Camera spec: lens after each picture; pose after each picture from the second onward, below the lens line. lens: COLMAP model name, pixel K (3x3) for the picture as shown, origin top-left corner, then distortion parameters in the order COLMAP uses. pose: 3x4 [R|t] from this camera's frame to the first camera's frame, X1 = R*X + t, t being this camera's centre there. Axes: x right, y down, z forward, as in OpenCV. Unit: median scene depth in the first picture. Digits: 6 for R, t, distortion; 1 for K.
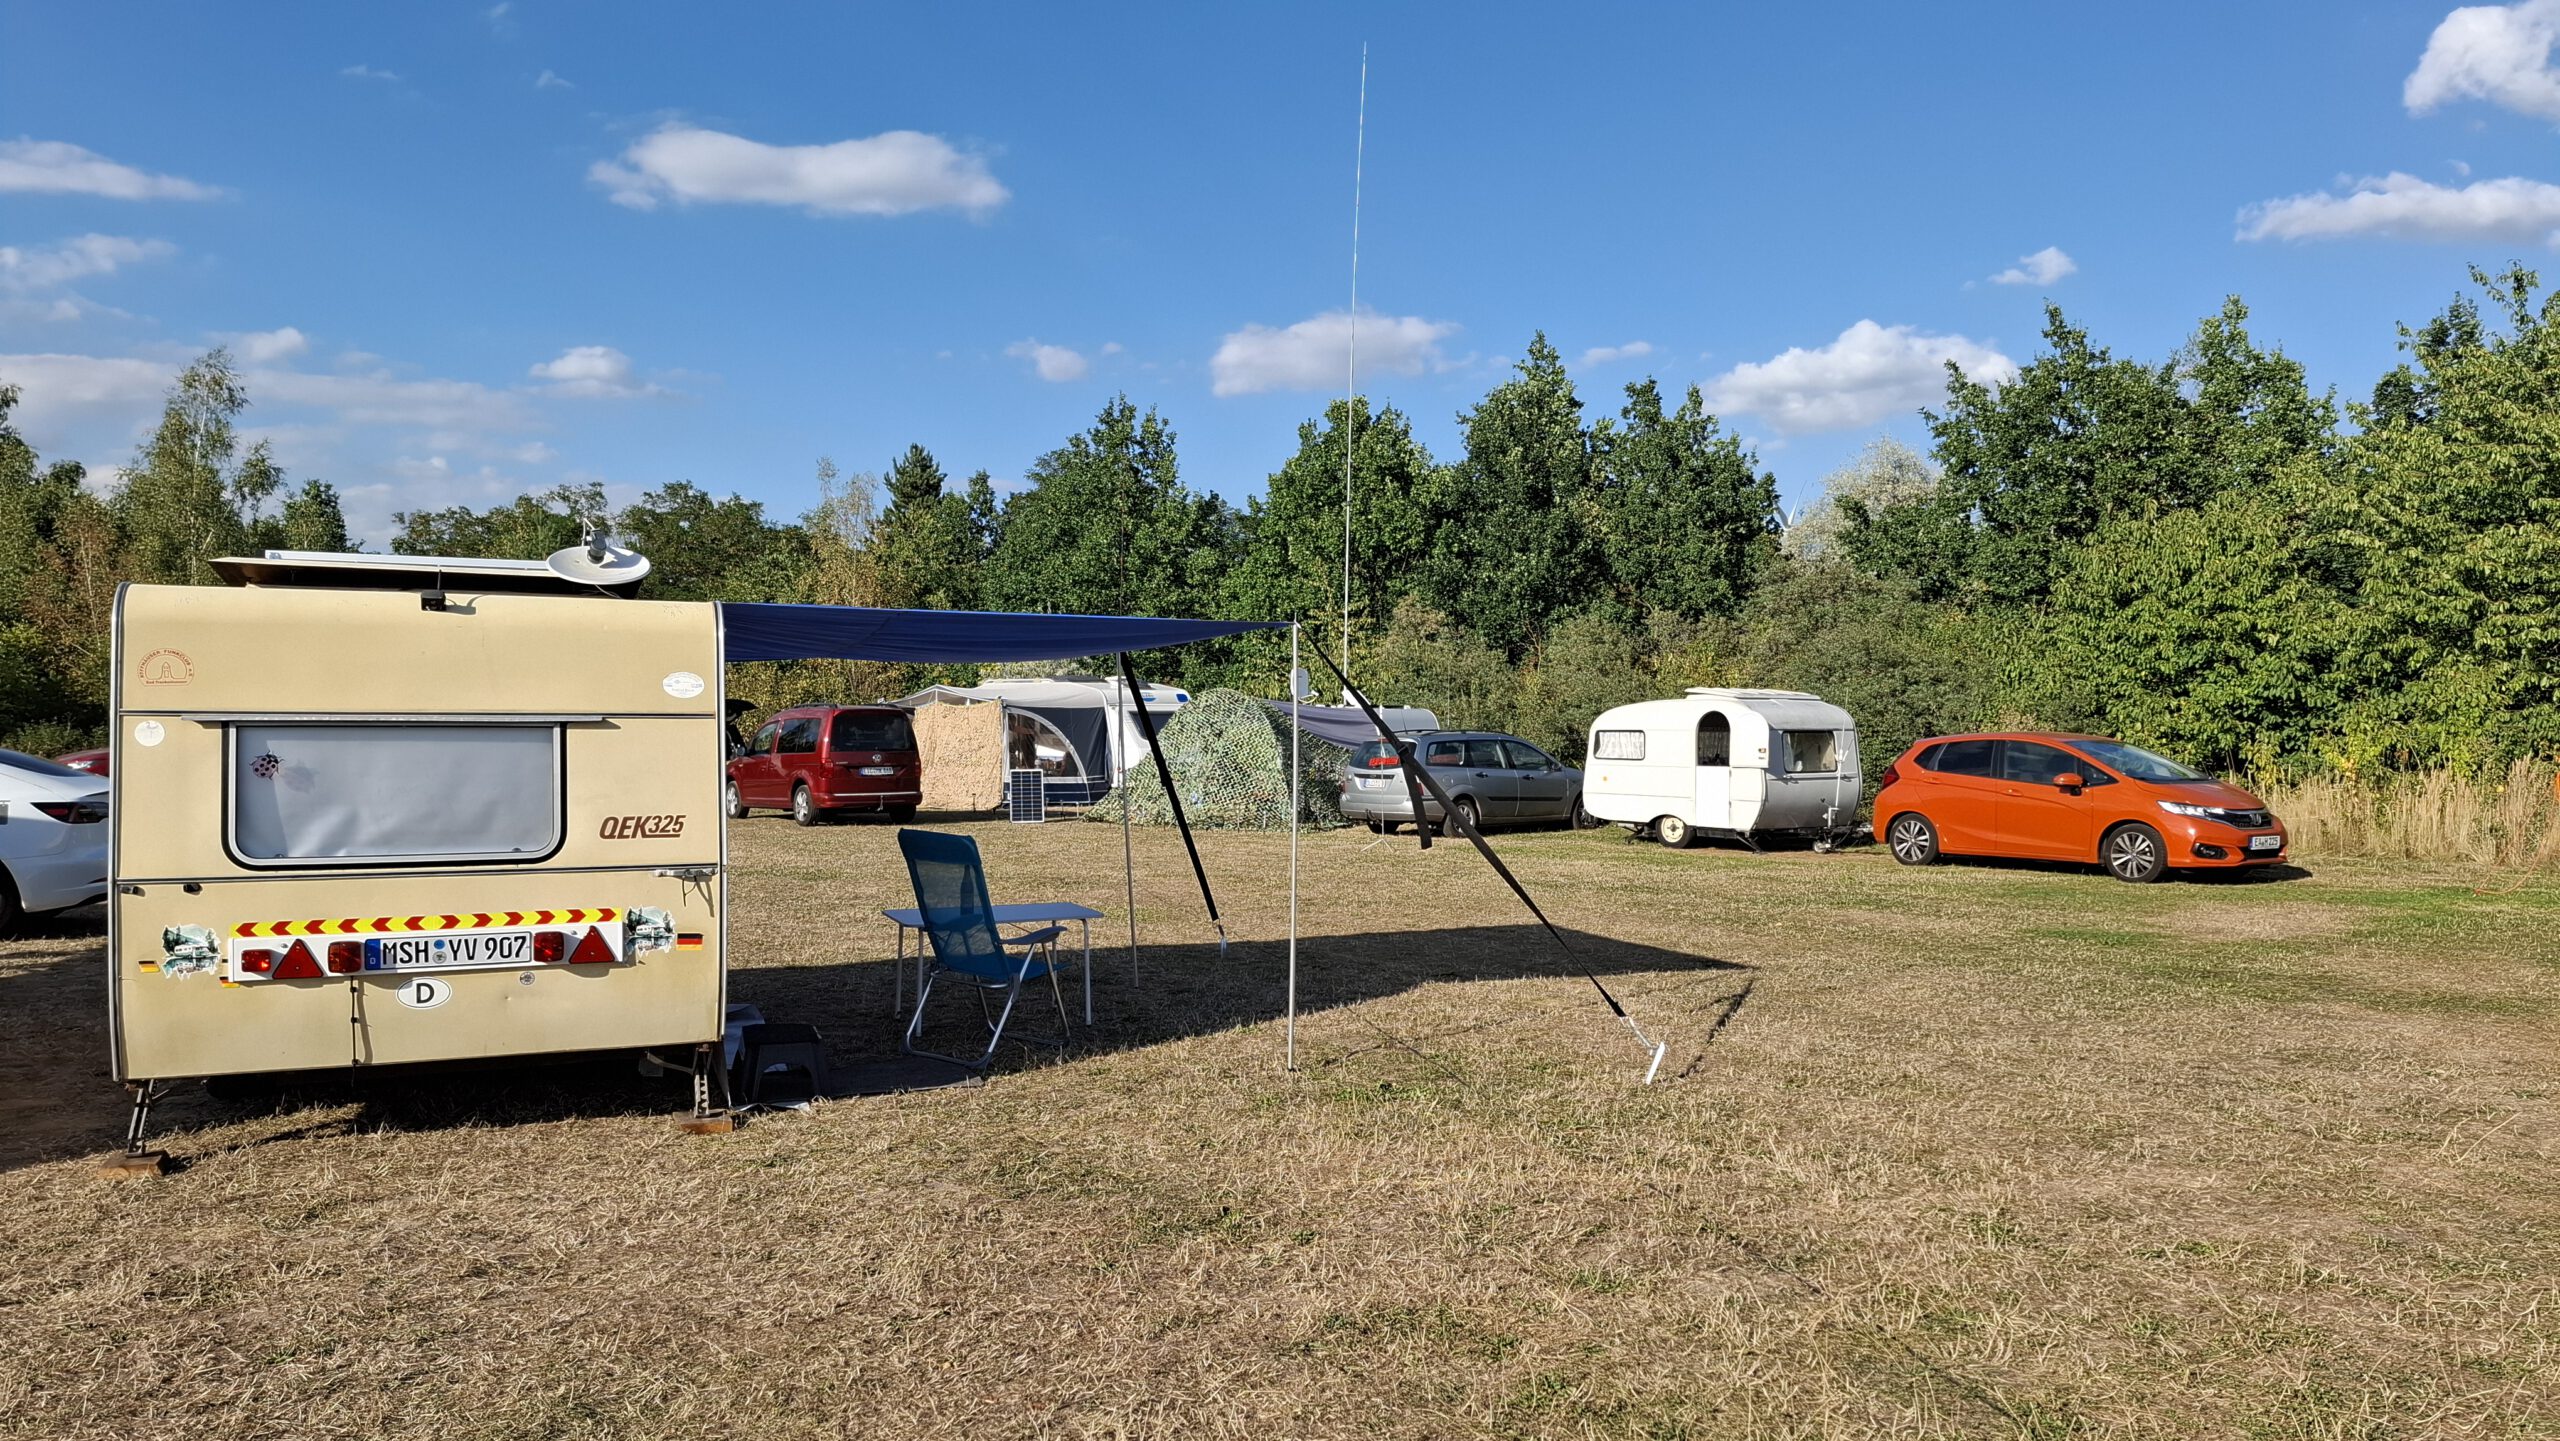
lens RADIAL K [[1745.1, 0, 1280.0], [0, 1745.1, 720.5], [0, 0, 1]] dist [0.058375, -0.095017]
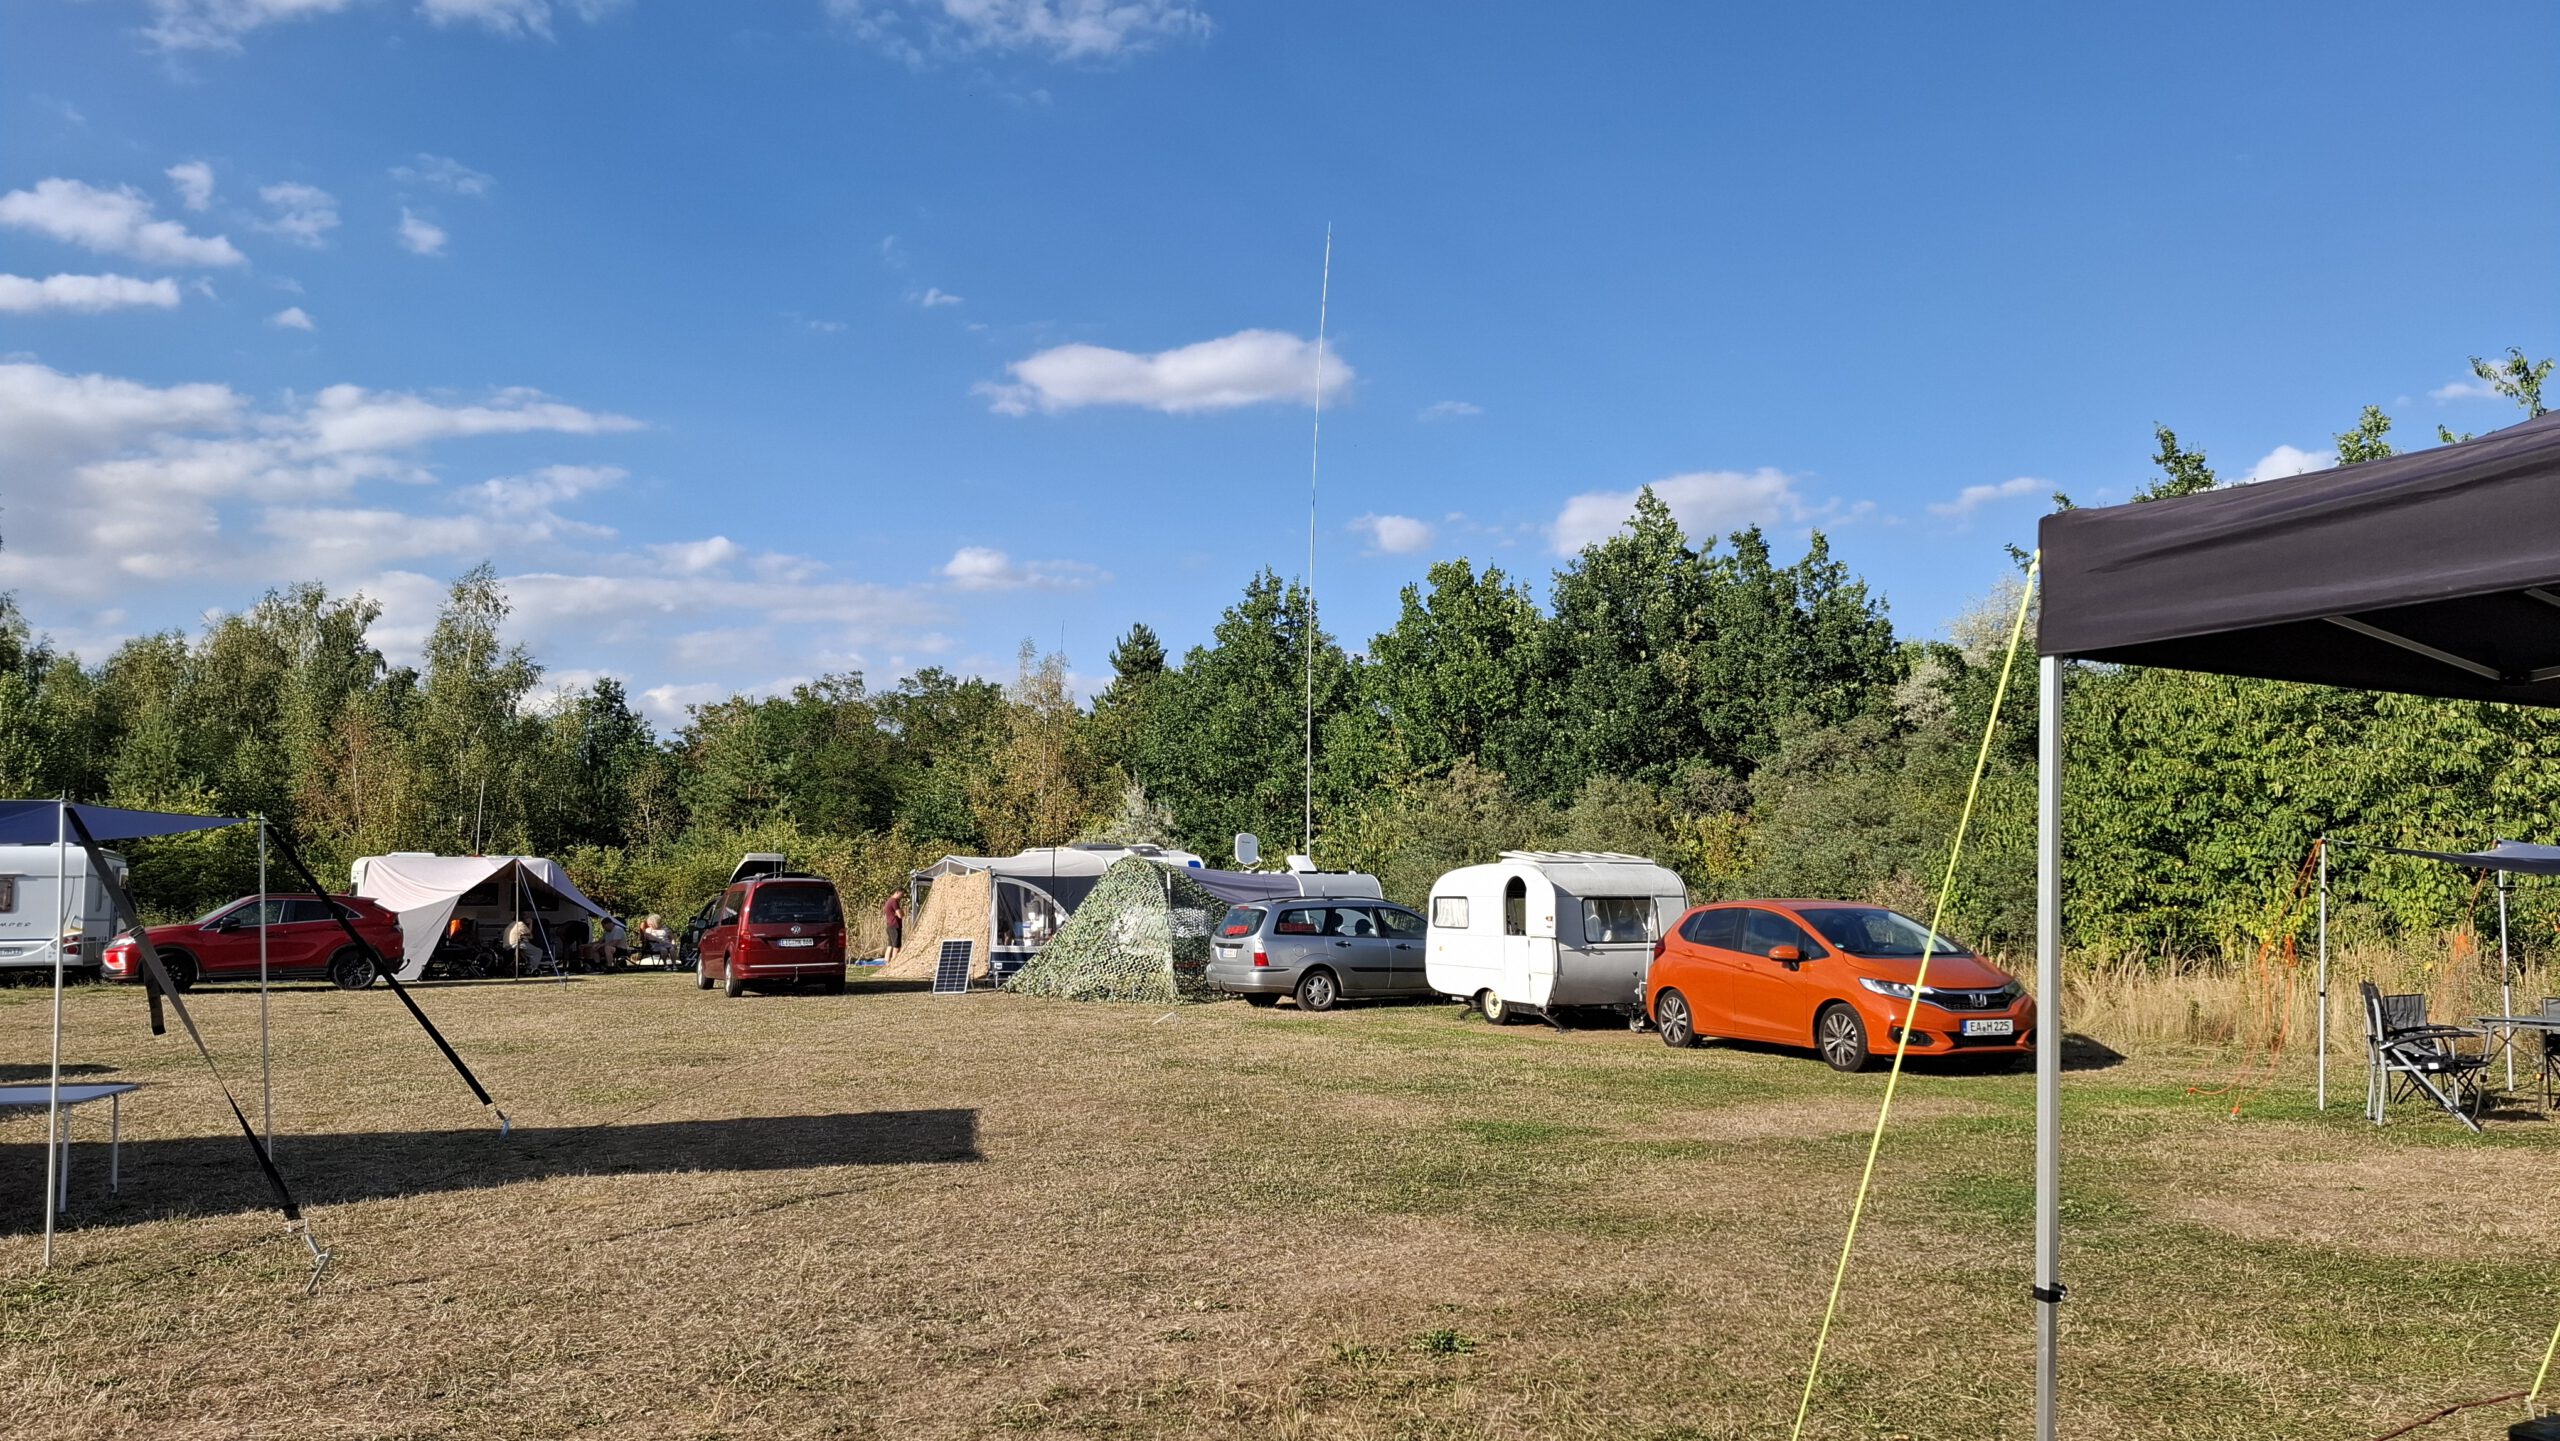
lens RADIAL K [[1734.2, 0, 1274.5], [0, 1734.2, 680.8], [0, 0, 1]] dist [0.095579, -0.117893]
pose [[0.978561, -0.031522, -0.203528, 0.292862], [0.007327, 0.992920, -0.118556, 0.000216], [0.205825, 0.114523, 0.971864, 0.051936]]
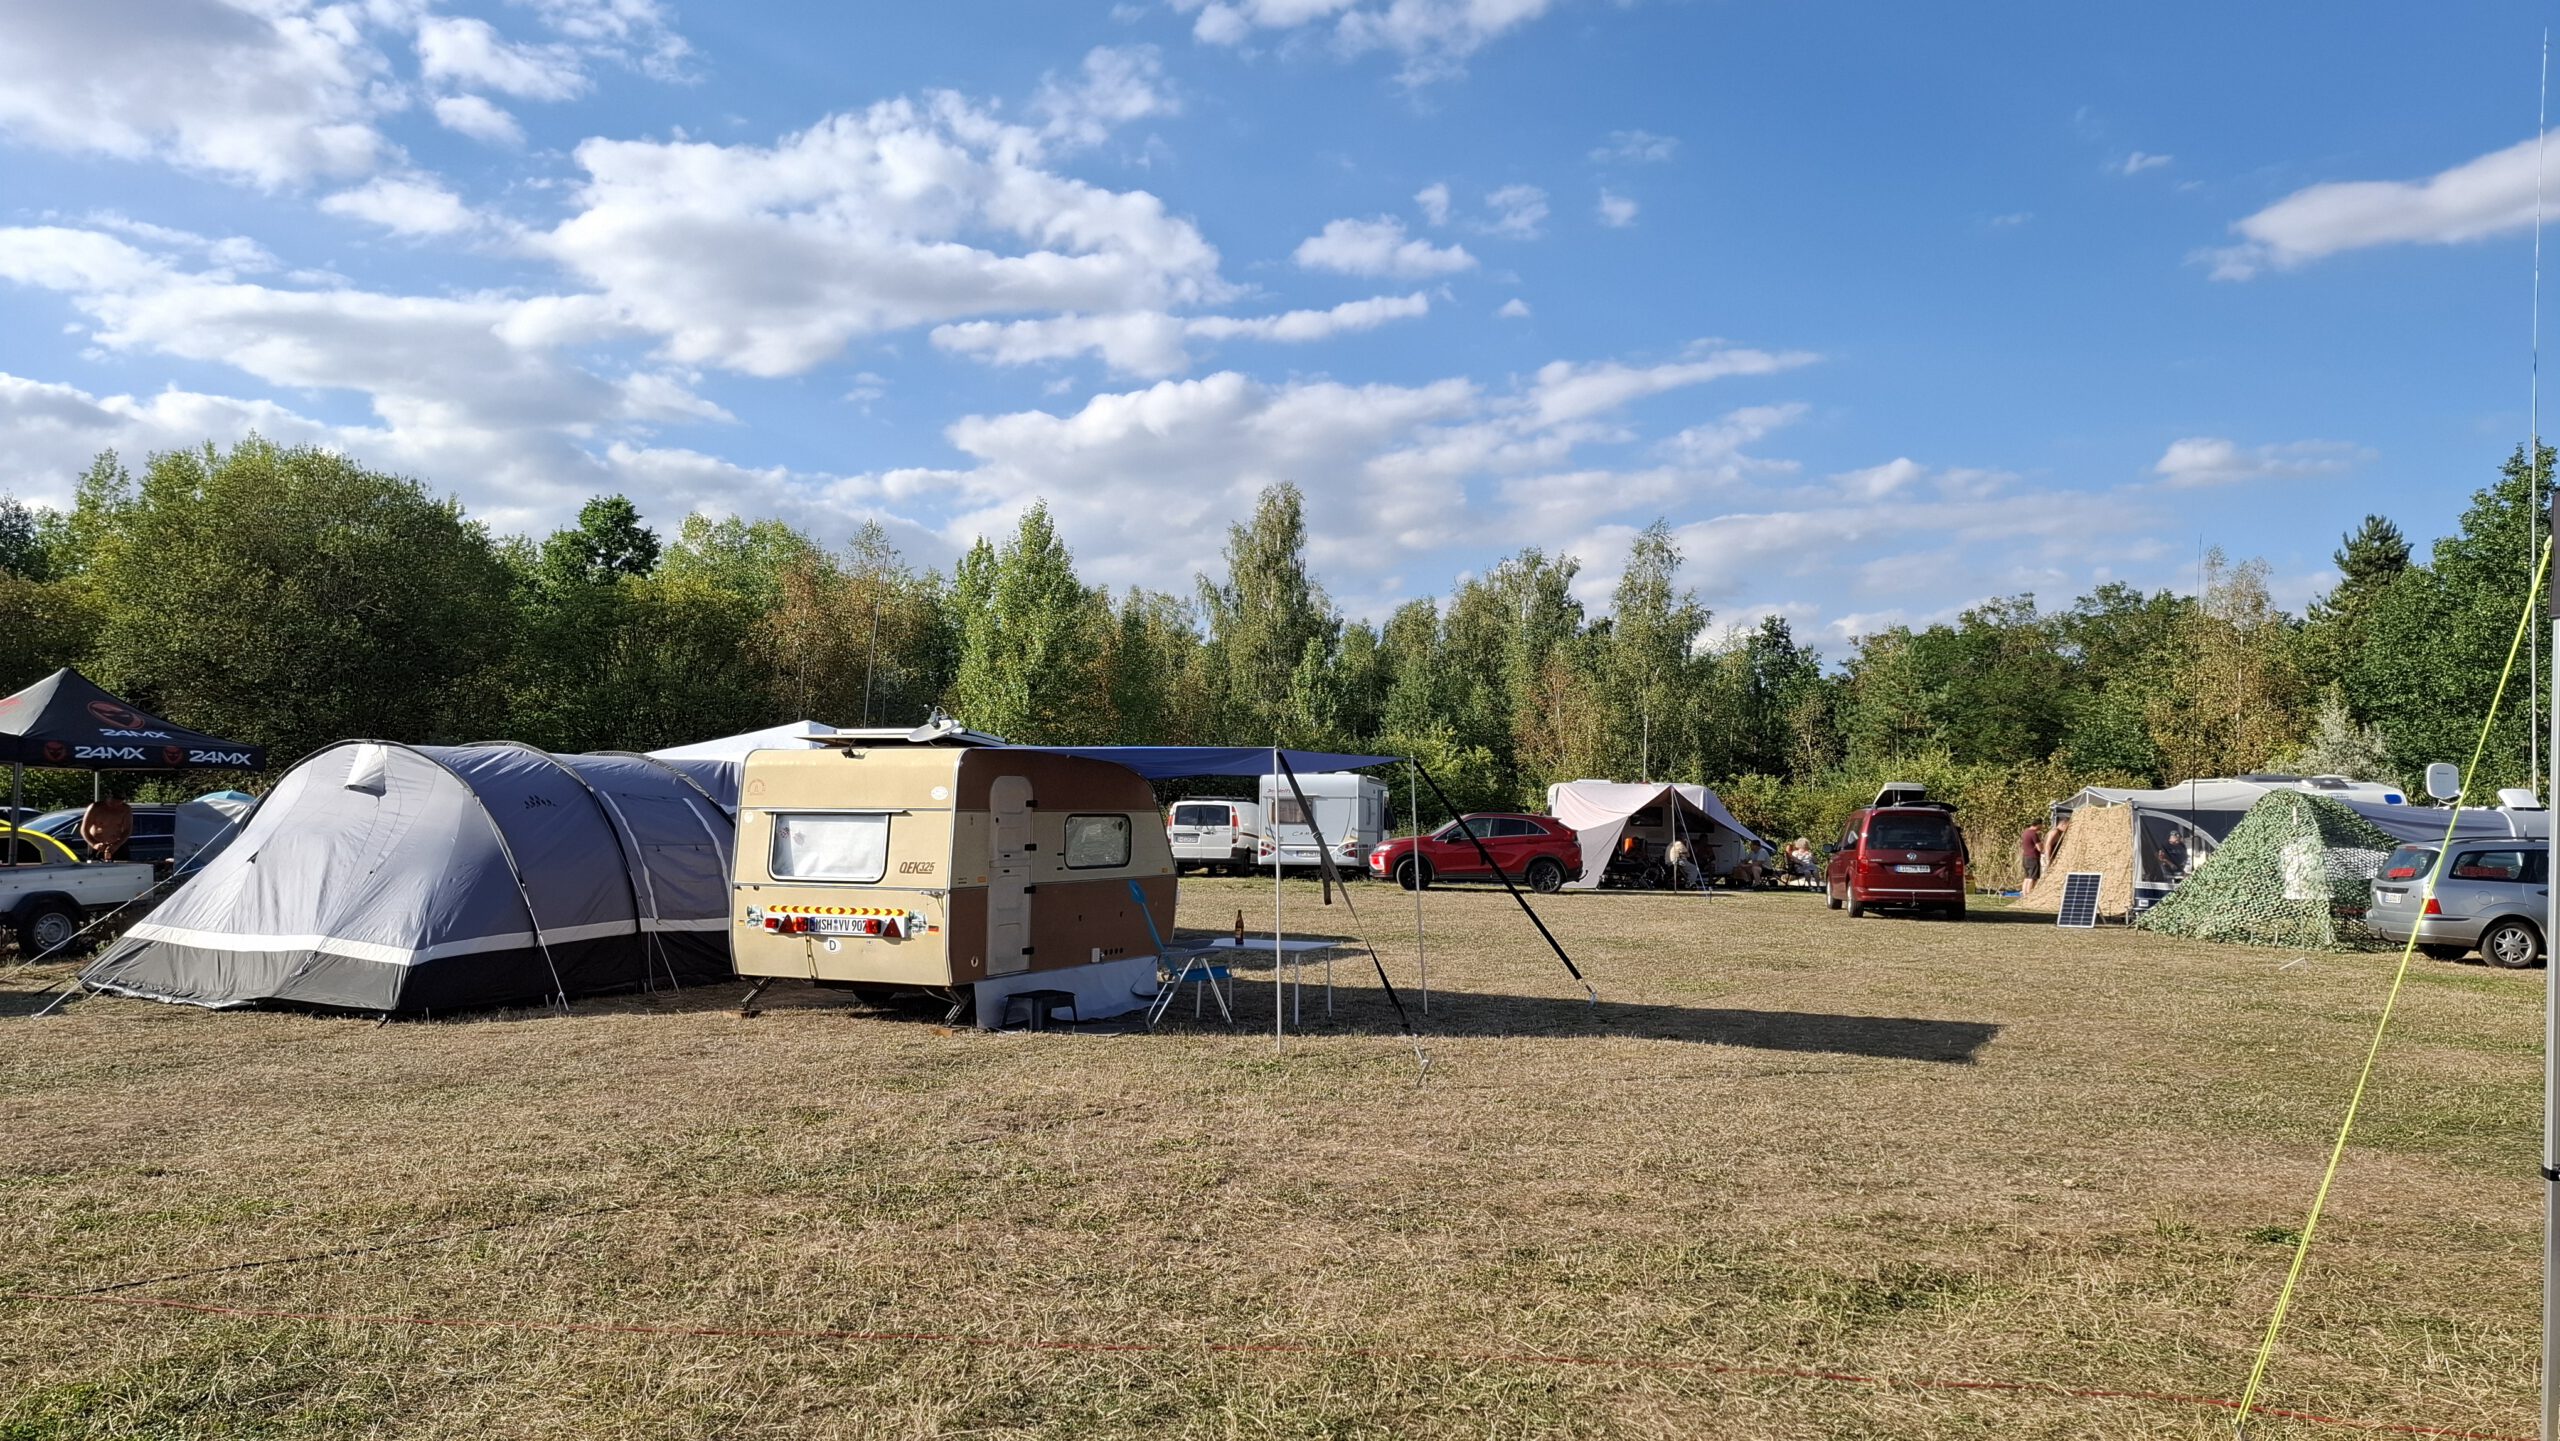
lens RADIAL K [[1748.0, 0, 1321.5], [0, 1748.0, 735.4], [0, 0, 1]] dist [0.113890, -0.128366]
pose [[0.670371, -0.029105, -0.741455, 0.375416], [-0.007778, 0.998900, -0.046242, 0.000439], [0.741985, 0.036766, 0.669408, 0.010711]]
